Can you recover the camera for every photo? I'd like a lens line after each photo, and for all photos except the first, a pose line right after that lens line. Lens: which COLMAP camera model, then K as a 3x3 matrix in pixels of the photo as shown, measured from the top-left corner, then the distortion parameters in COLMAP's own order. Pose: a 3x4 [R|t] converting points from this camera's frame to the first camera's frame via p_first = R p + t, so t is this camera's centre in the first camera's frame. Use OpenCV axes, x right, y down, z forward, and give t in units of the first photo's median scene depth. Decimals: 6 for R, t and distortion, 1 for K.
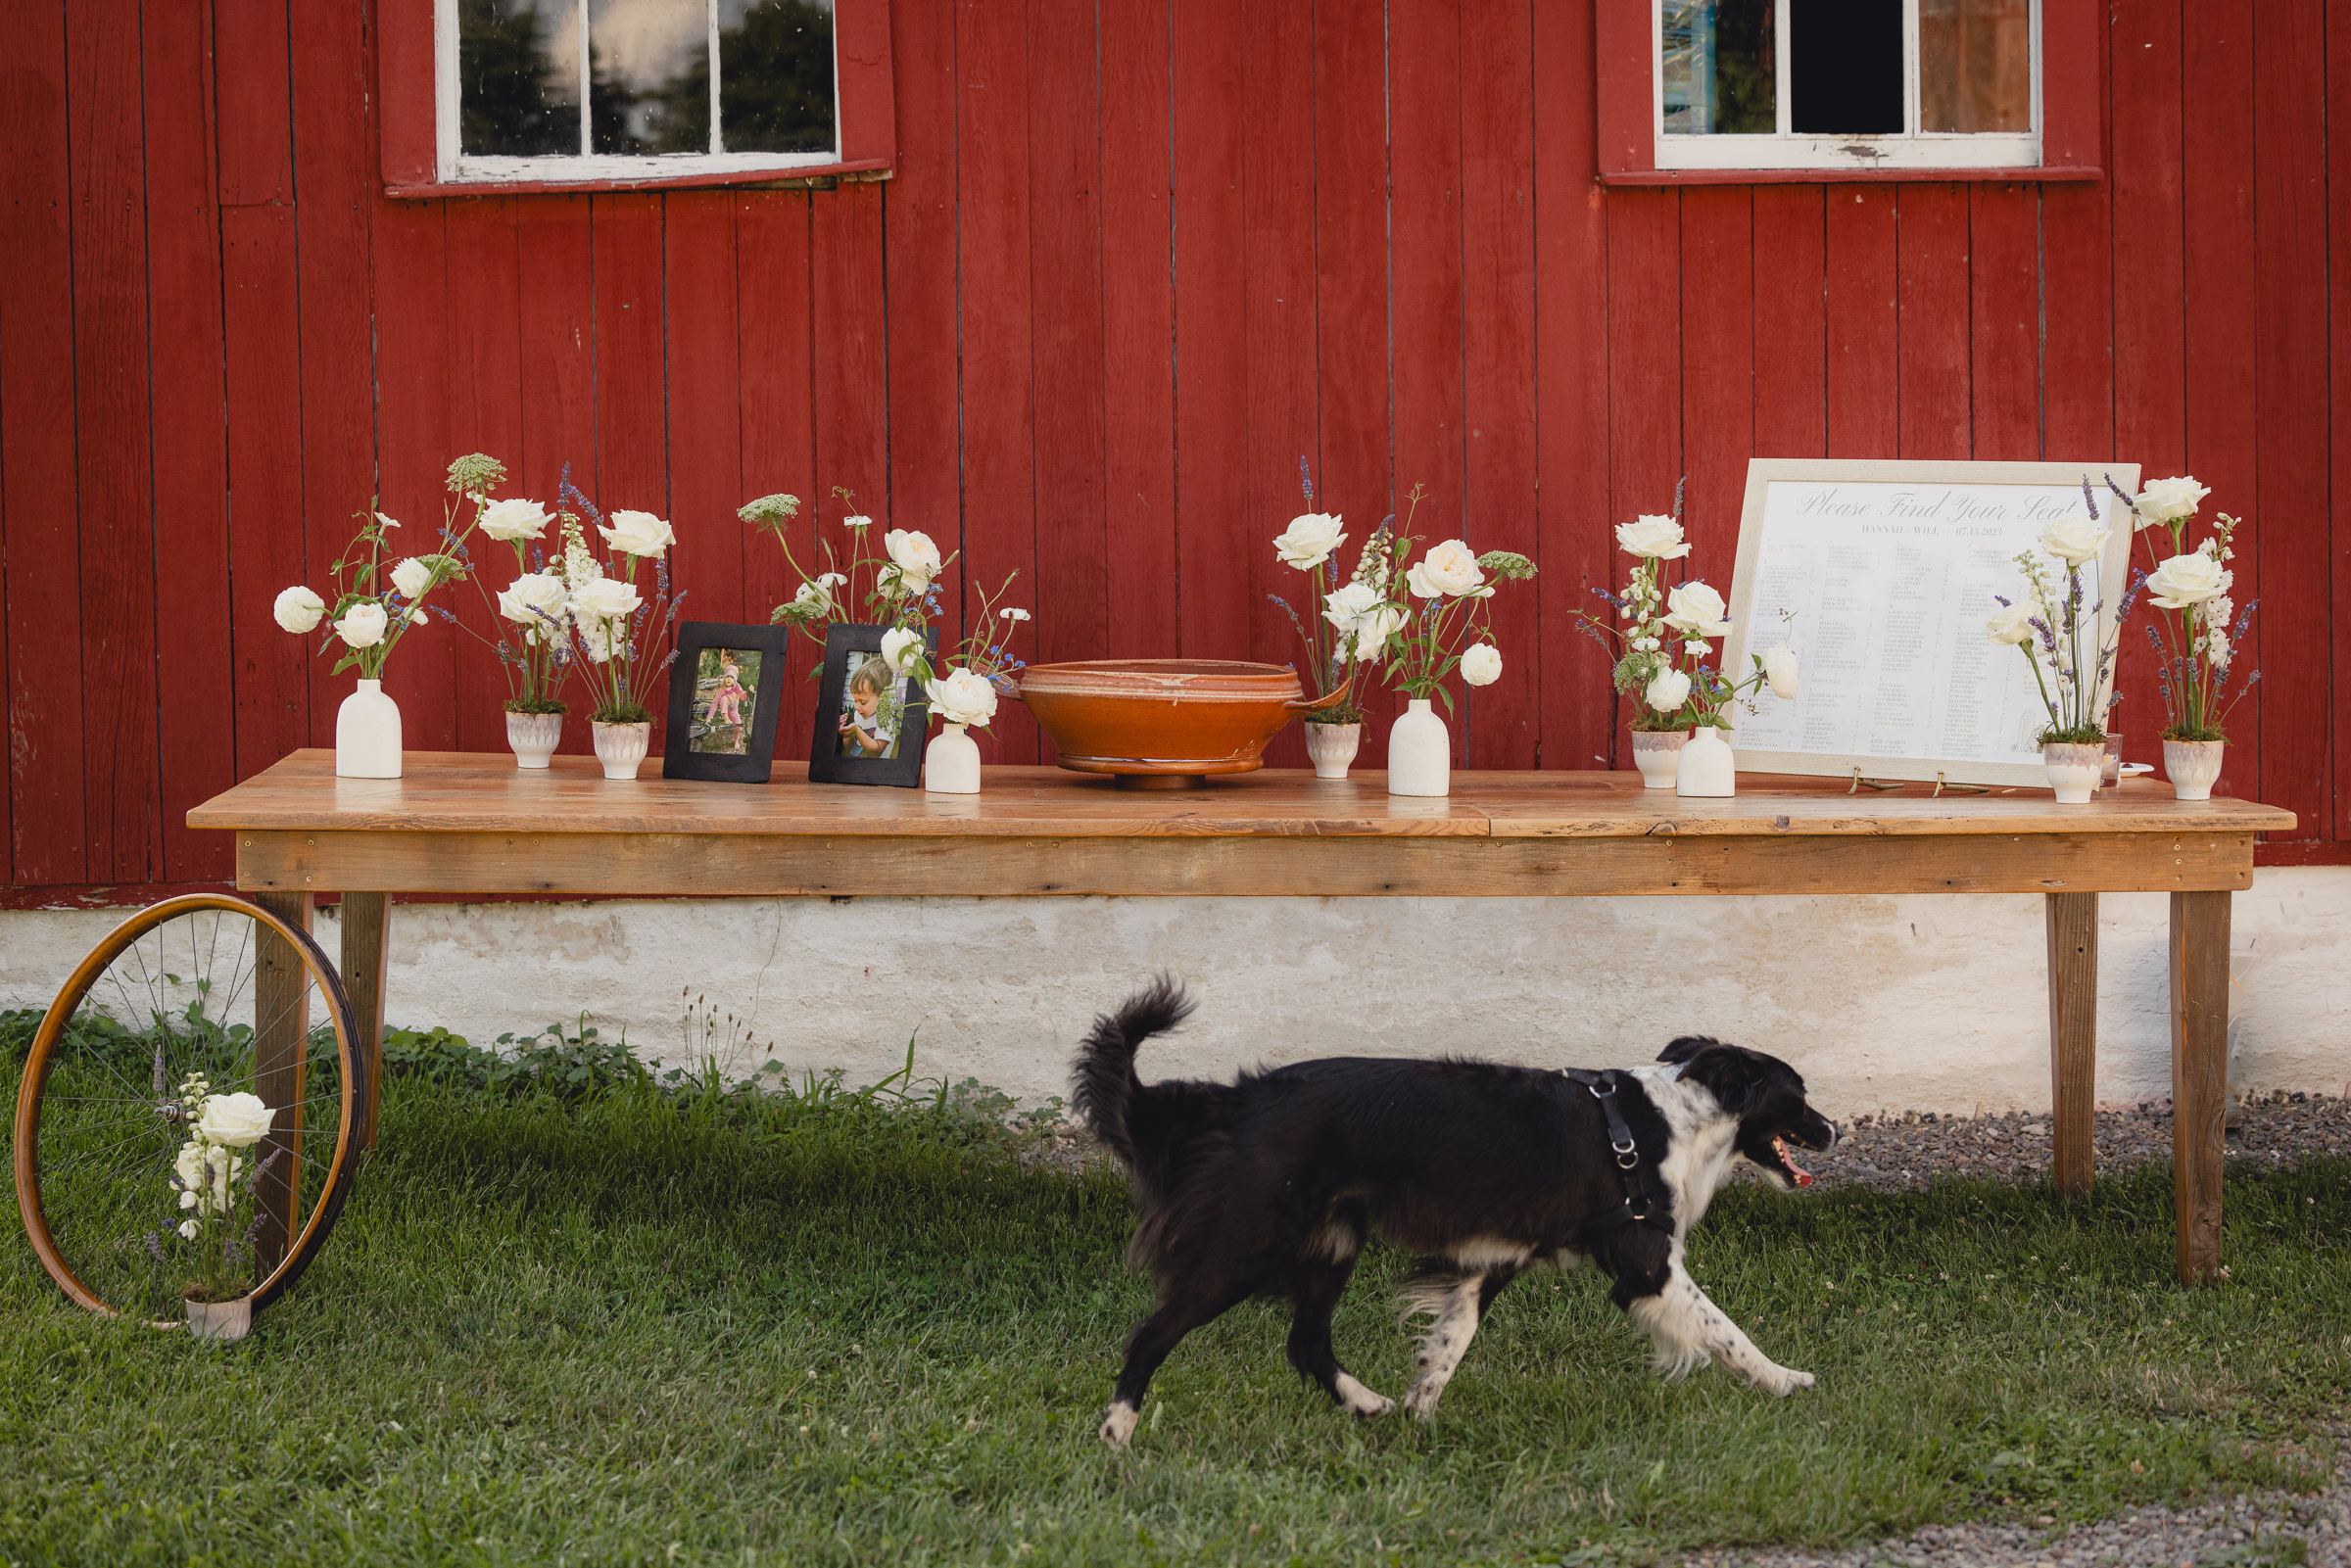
lens RADIAL K [[4368.8, 0, 1175.5], [0, 4368.8, 784.0], [0, 0, 1]] dist [0.025688, -0.210619]
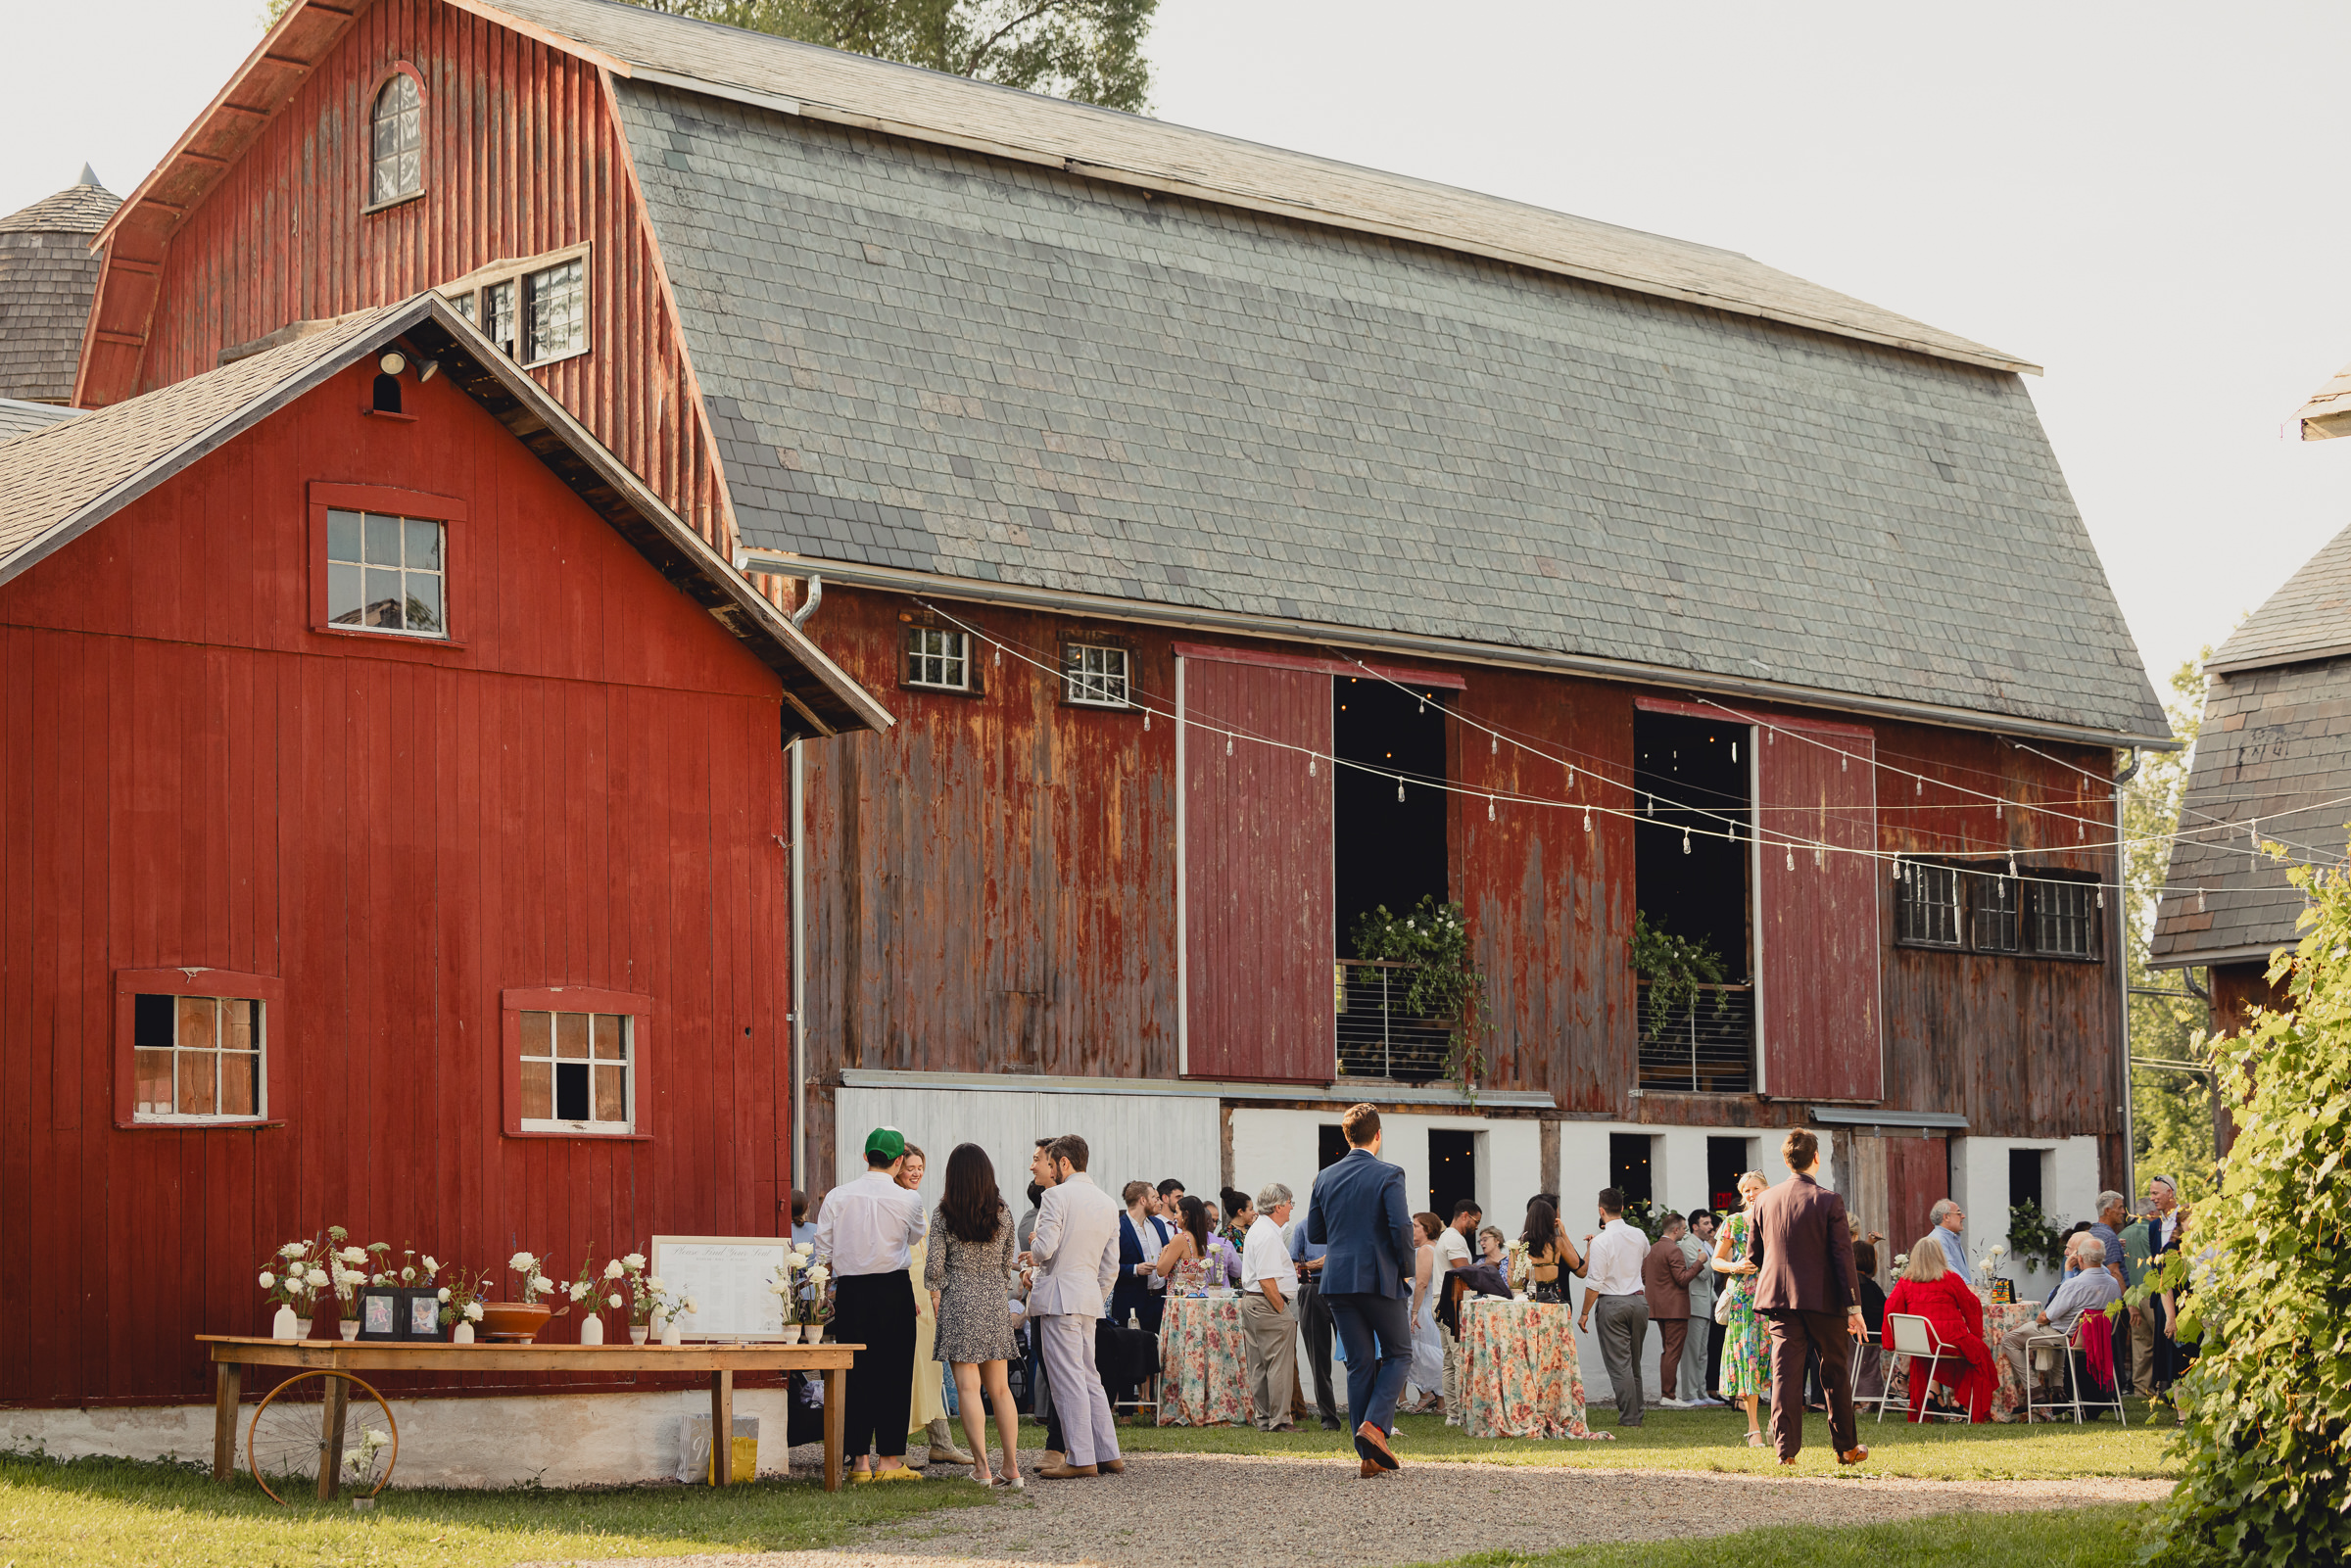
lens RADIAL K [[4368.8, 0, 1175.5], [0, 4368.8, 784.0], [0, 0, 1]] dist [0.025688, -0.210619]
pose [[0.743240, 0.084942, 0.663611, -1.417462], [0.043212, 0.983741, -0.174315, 0.139449], [-0.667628, 0.158234, 0.727485, -1.293352]]
